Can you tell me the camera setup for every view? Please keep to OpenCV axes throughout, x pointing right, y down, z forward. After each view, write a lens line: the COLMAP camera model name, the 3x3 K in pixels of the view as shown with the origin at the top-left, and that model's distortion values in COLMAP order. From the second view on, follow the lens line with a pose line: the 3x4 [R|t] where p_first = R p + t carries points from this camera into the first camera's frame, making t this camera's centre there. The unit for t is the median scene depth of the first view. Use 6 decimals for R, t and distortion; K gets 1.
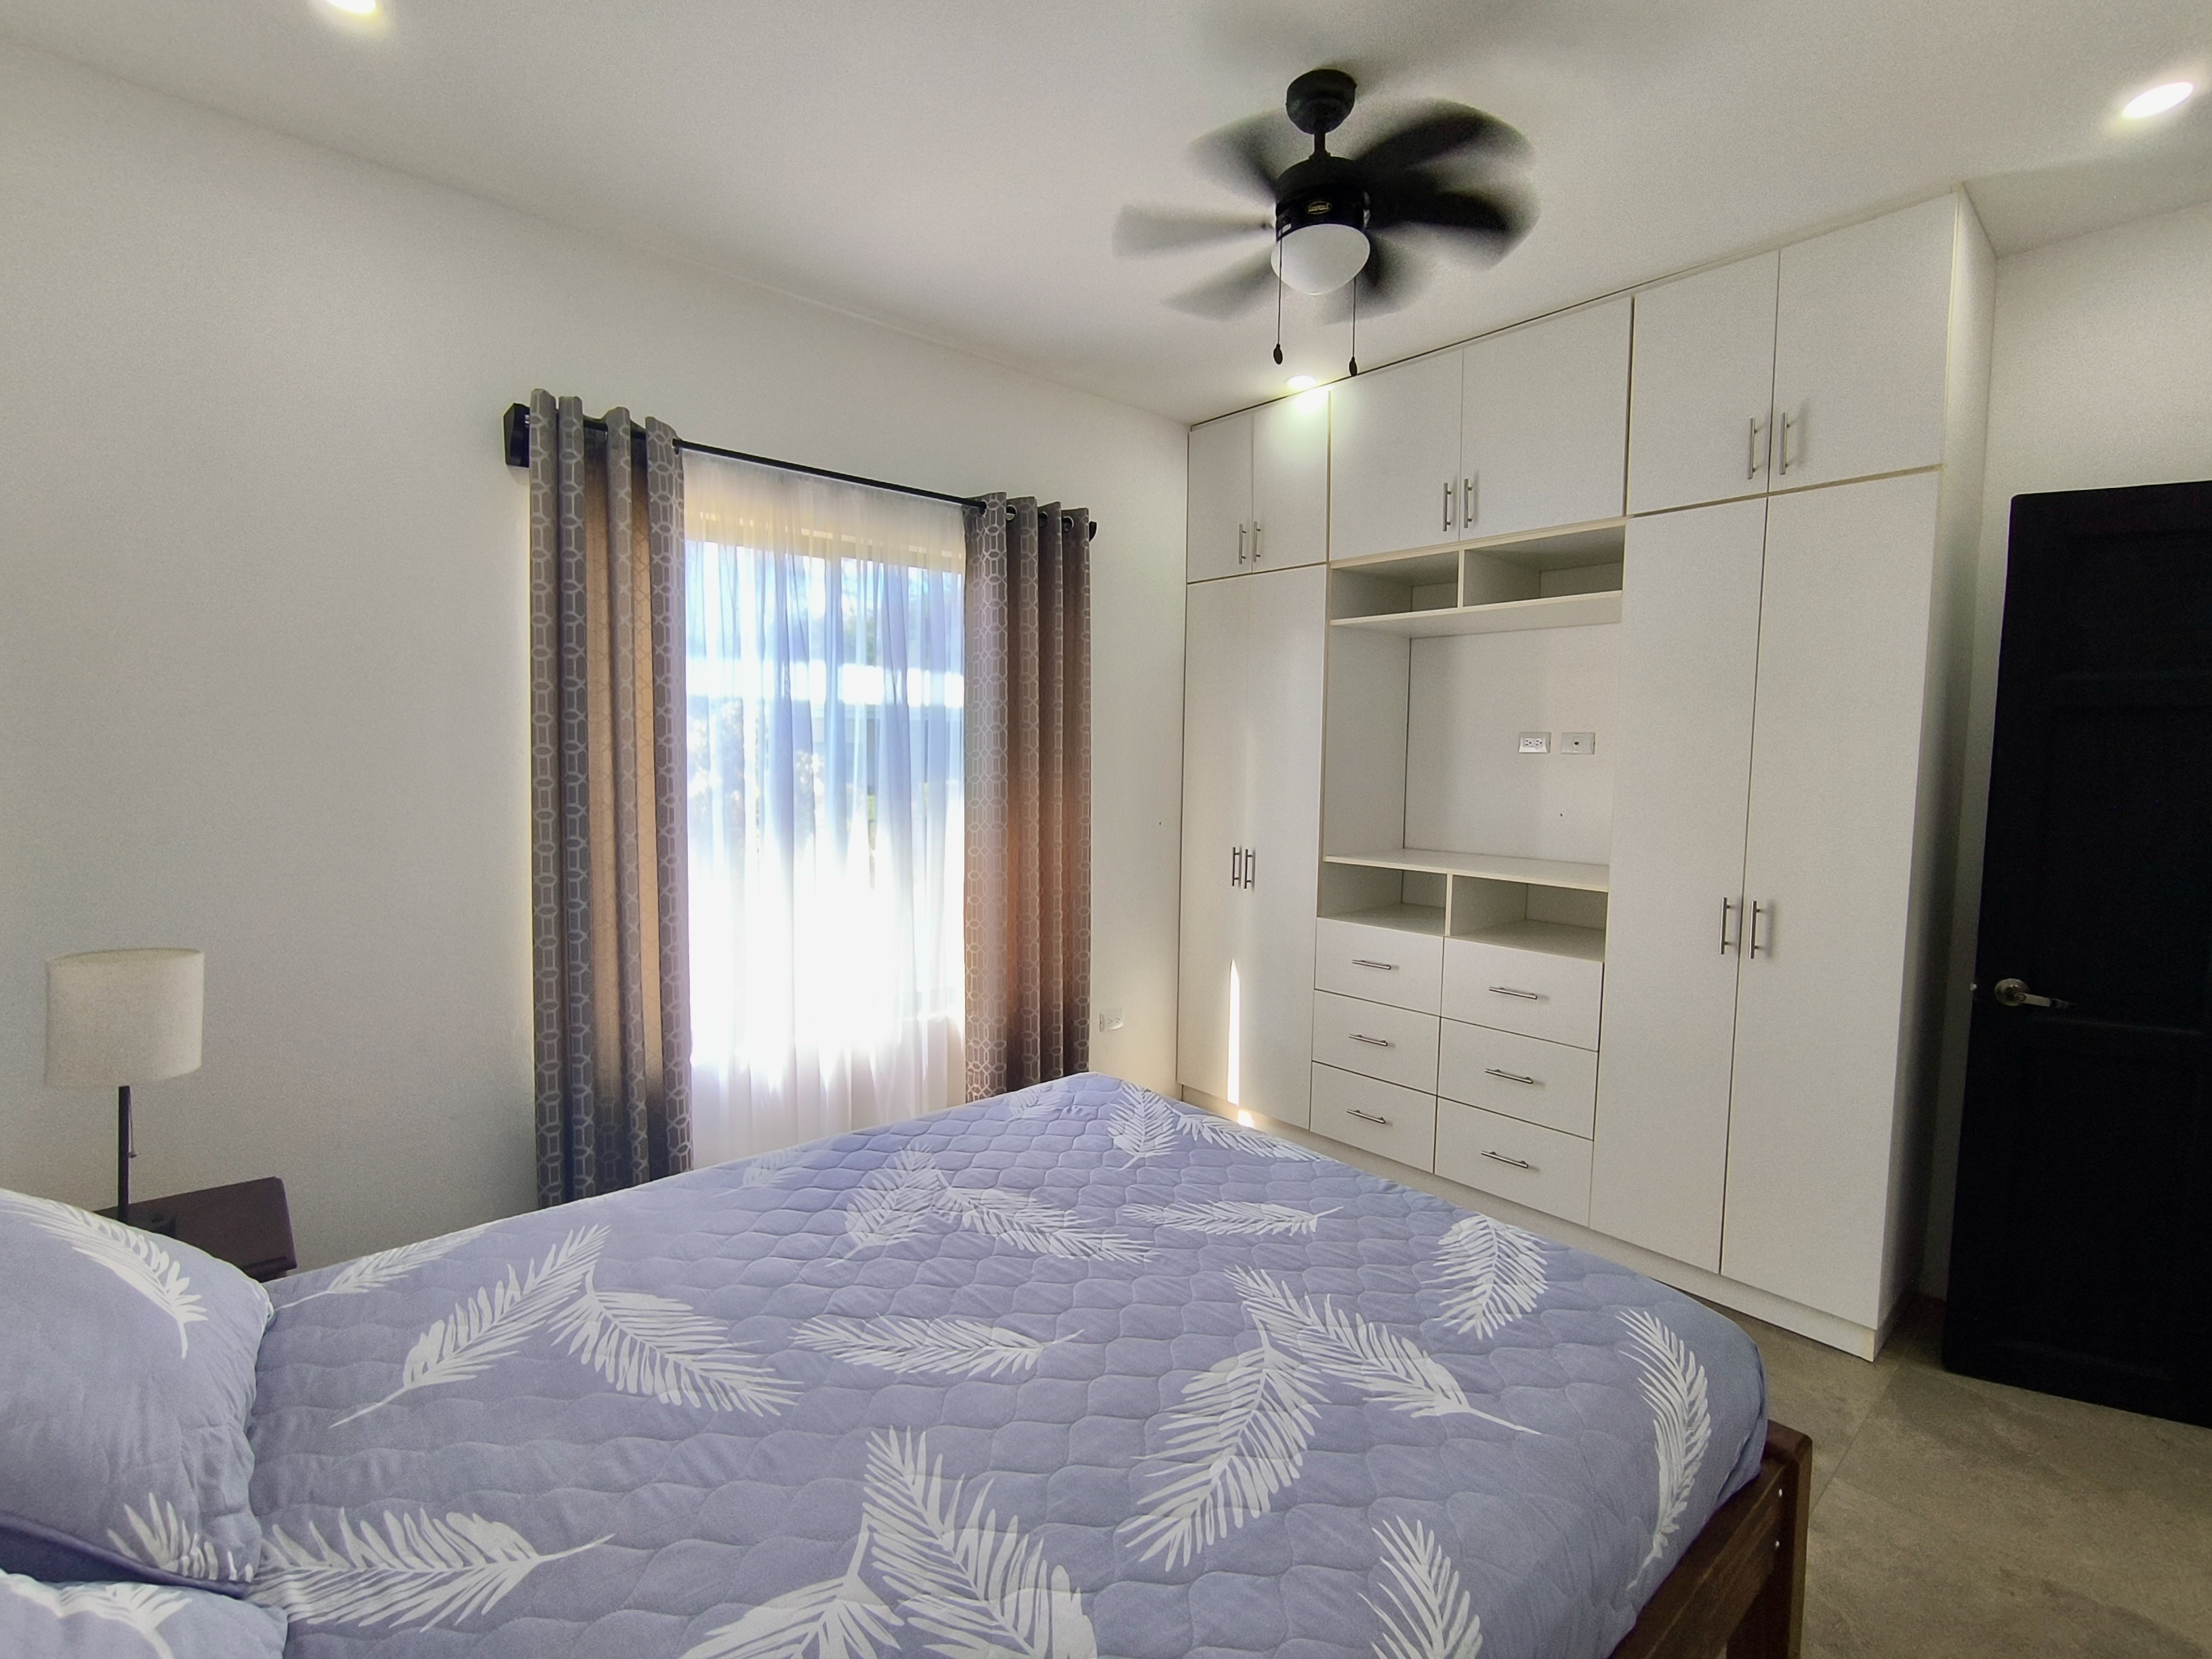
lens RADIAL K [[1016.7, 0, 1107.2], [0, 1016.7, 837.8], [0, 0, 1]] dist [-0.005418, -0.000032]
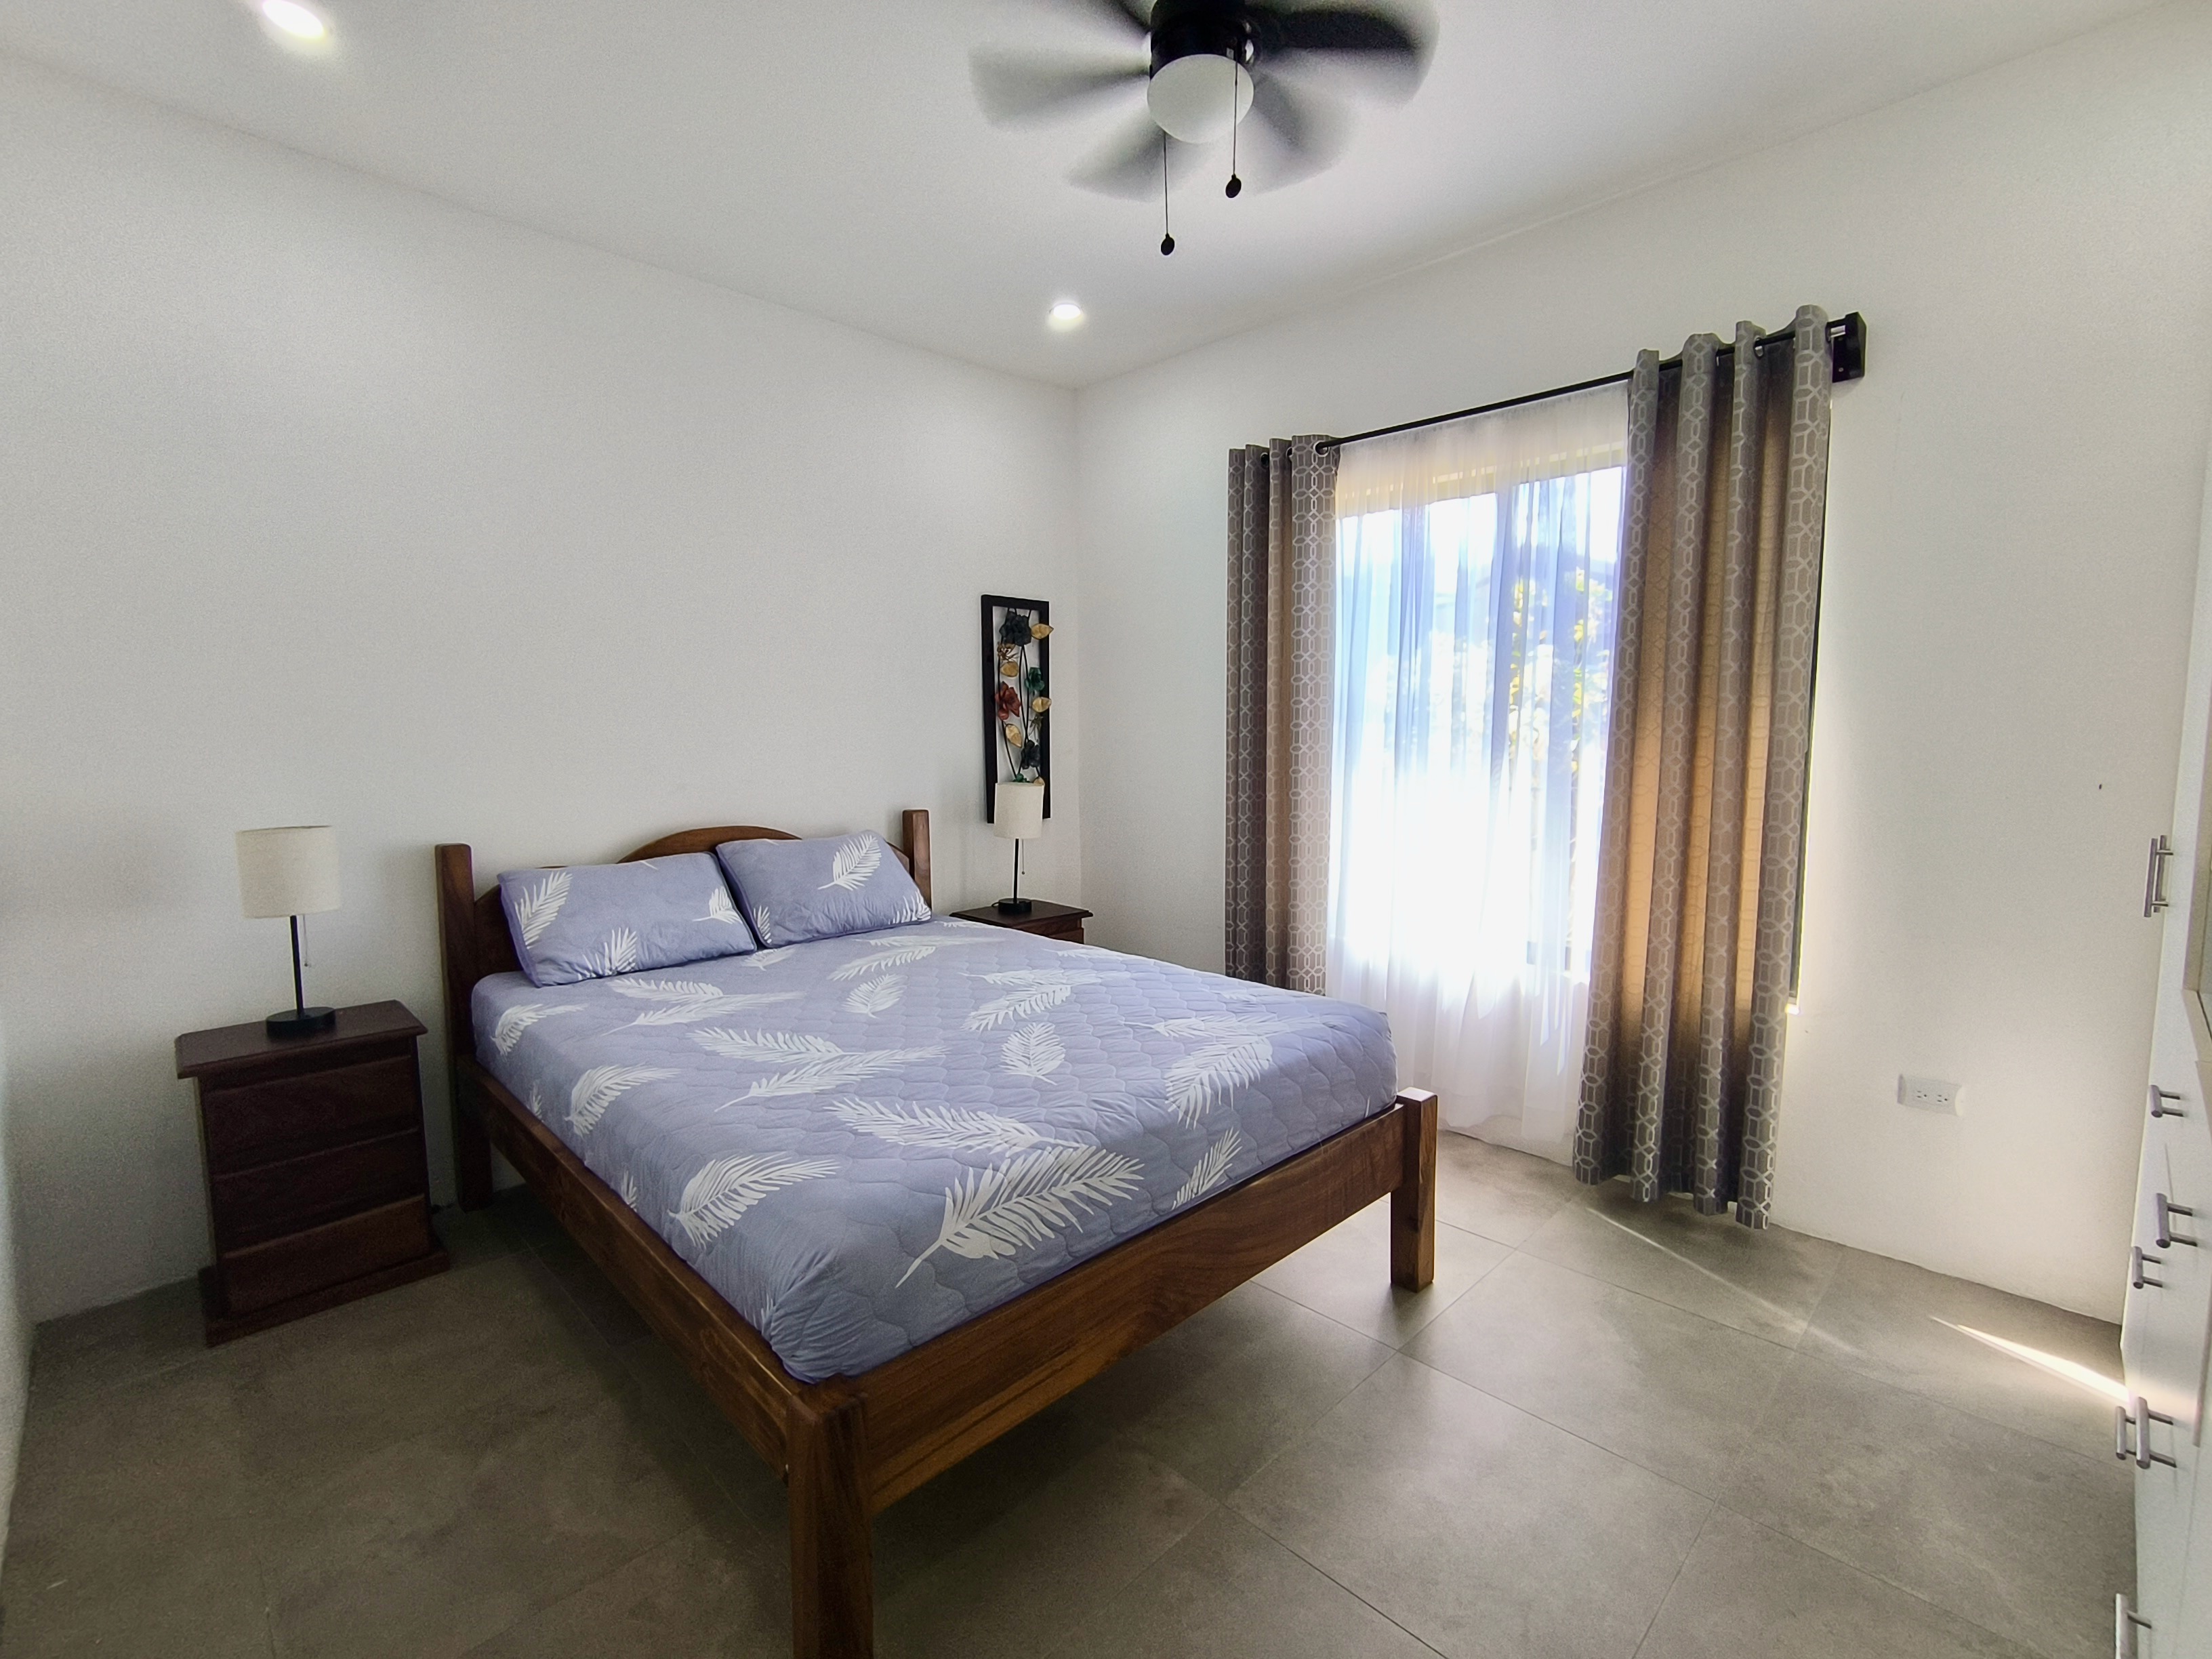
lens RADIAL K [[1016.7, 0, 1106.6], [0, 1016.7, 819.8], [0, 0, 1]] dist [-0.005418, -0.000032]
pose [[0.054440, 0.096534, -0.993840, 1.329202], [-0.059292, 0.993872, 0.093289, -0.029424], [0.996755, 0.053848, 0.059830, 0.994271]]
